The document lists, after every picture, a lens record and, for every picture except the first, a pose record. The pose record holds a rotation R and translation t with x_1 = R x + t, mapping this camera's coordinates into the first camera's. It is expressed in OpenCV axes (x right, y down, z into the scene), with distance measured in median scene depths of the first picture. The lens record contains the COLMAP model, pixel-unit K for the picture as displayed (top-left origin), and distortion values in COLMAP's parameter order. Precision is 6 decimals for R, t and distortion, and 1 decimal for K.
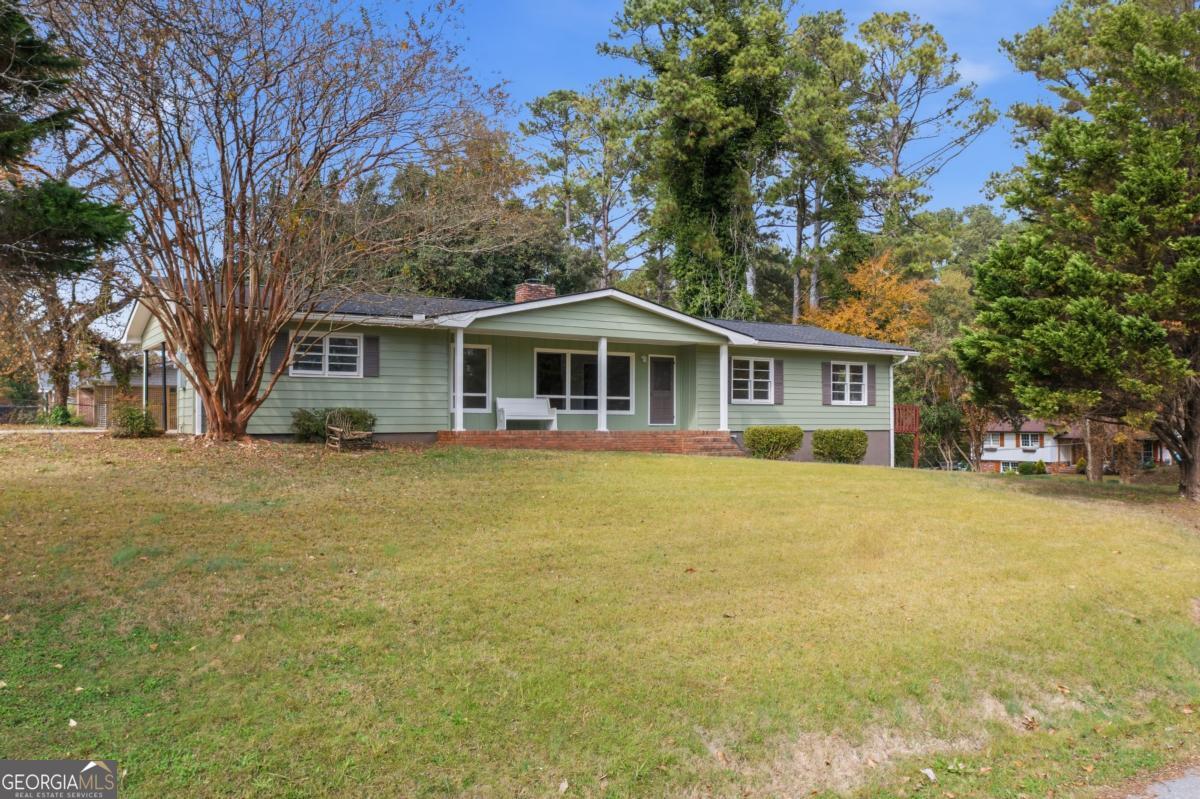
lens RADIAL K [[925.9, 0, 539.1], [0, 925.9, 400.8], [0, 0, 1]] dist [-0.024215, -0.003713]
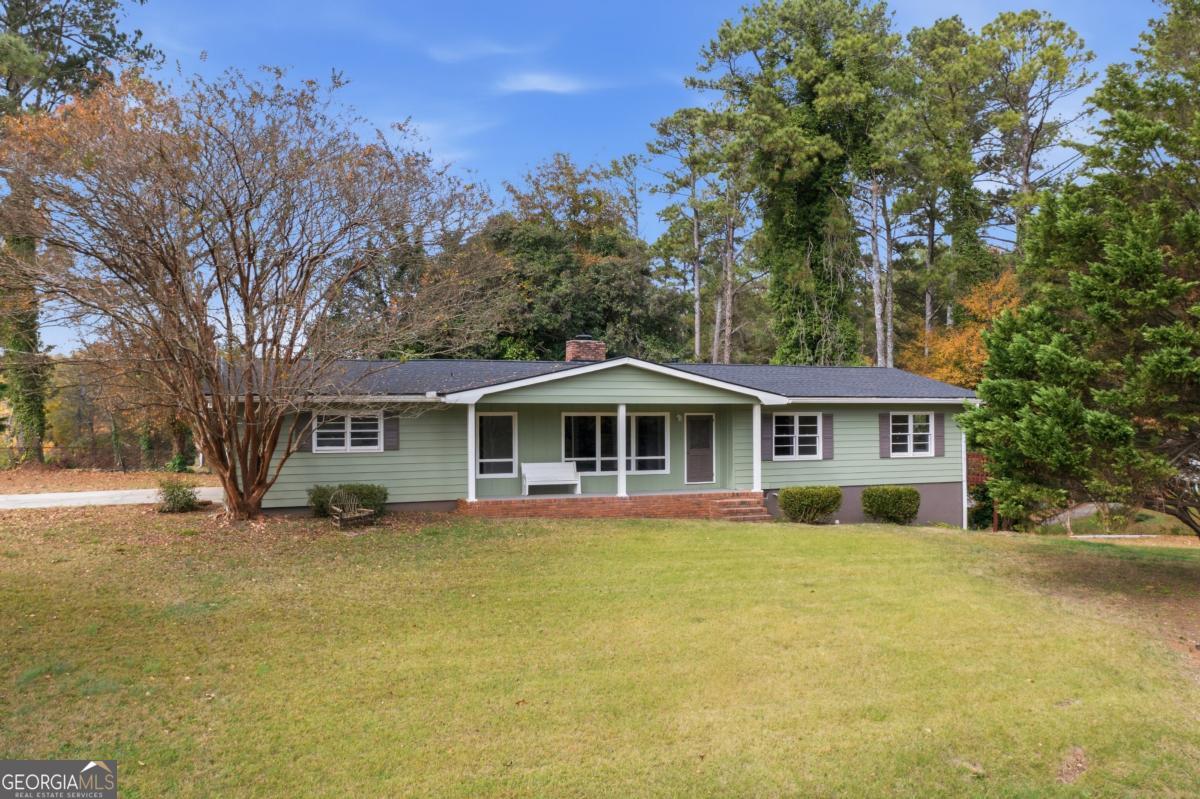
lens RADIAL K [[925.9, 0, 539.1], [0, 925.9, 400.8], [0, 0, 1]] dist [-0.024215, -0.003713]
pose [[0.982103, -0.015028, -0.187743, 0.143733], [0.014519, 0.999886, -0.004083, -0.058422], [0.187783, 0.001284, 0.982210, -0.013006]]
